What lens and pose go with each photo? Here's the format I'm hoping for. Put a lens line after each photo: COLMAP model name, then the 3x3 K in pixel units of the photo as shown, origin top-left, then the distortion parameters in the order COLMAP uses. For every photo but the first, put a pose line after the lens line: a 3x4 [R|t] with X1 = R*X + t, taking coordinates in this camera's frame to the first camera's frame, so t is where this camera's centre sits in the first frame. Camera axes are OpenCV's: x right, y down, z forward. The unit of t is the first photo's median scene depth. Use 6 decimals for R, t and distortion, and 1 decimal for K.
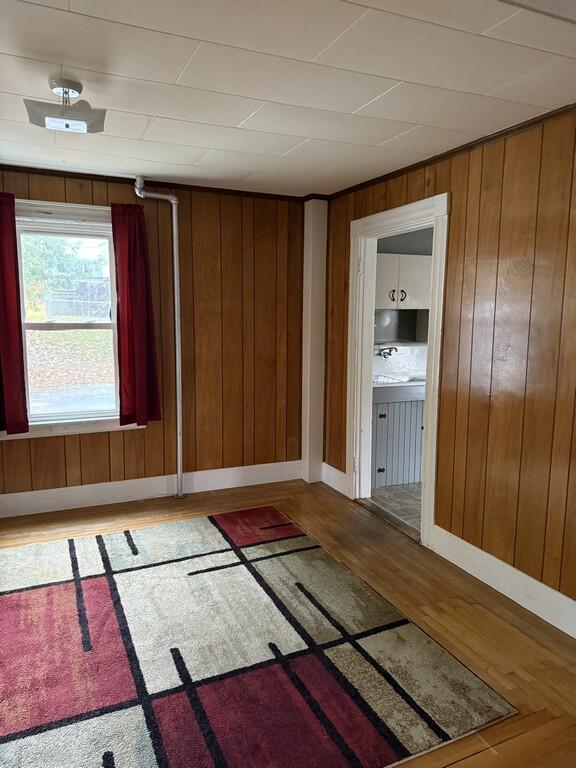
lens RADIAL K [[549.6, 0, 285.4], [0, 549.6, 376.3], [0, 0, 1]] dist [0.034443, -0.030124]
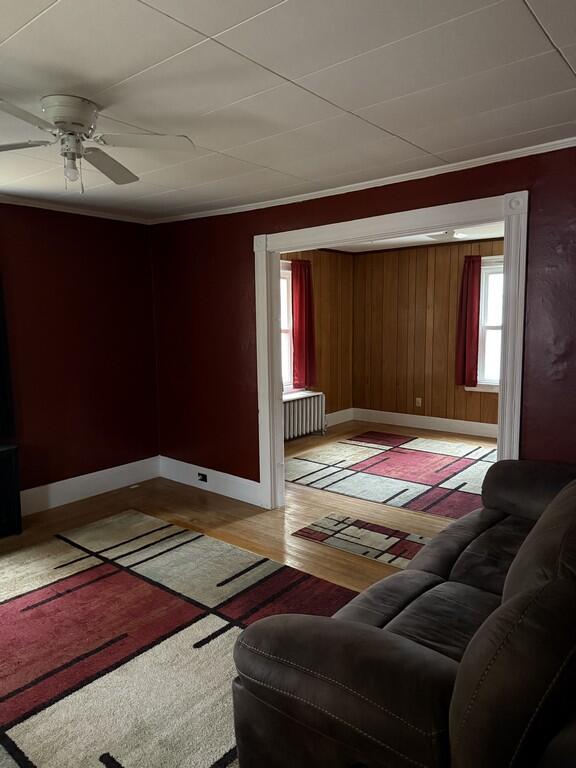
lens RADIAL K [[549.6, 0, 280.3], [0, 549.6, 380.4], [0, 0, 1]] dist [0.034443, -0.030124]
pose [[0.434120, 0.070984, -0.898054, 1.328789], [-0.084822, 0.995683, 0.037698, 0.101410], [0.896853, 0.059809, 0.438267, -0.538328]]
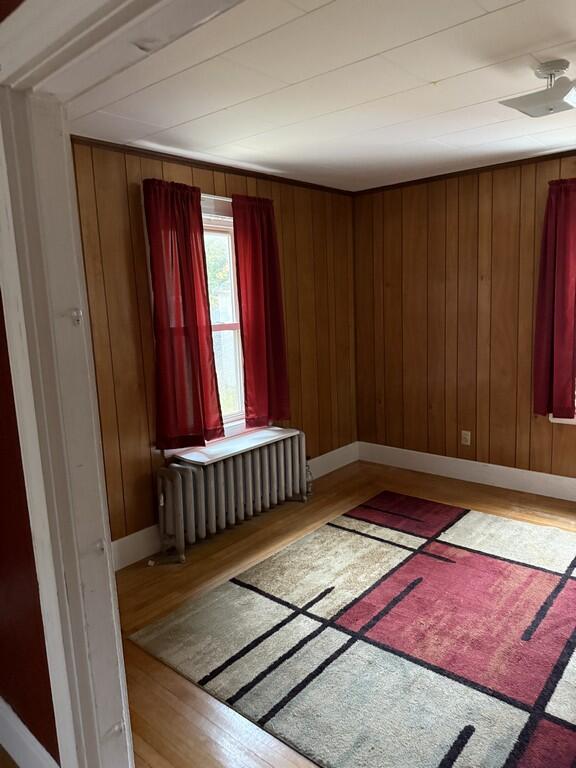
lens RADIAL K [[549.6, 0, 290.8], [0, 549.6, 371.6], [0, 0, 1]] dist [0.034443, -0.030124]
pose [[0.417538, 0.083376, -0.904826, 0.335703], [-0.059399, 0.996156, 0.064381, -0.026869], [0.906716, 0.026864, 0.420885, 0.184987]]
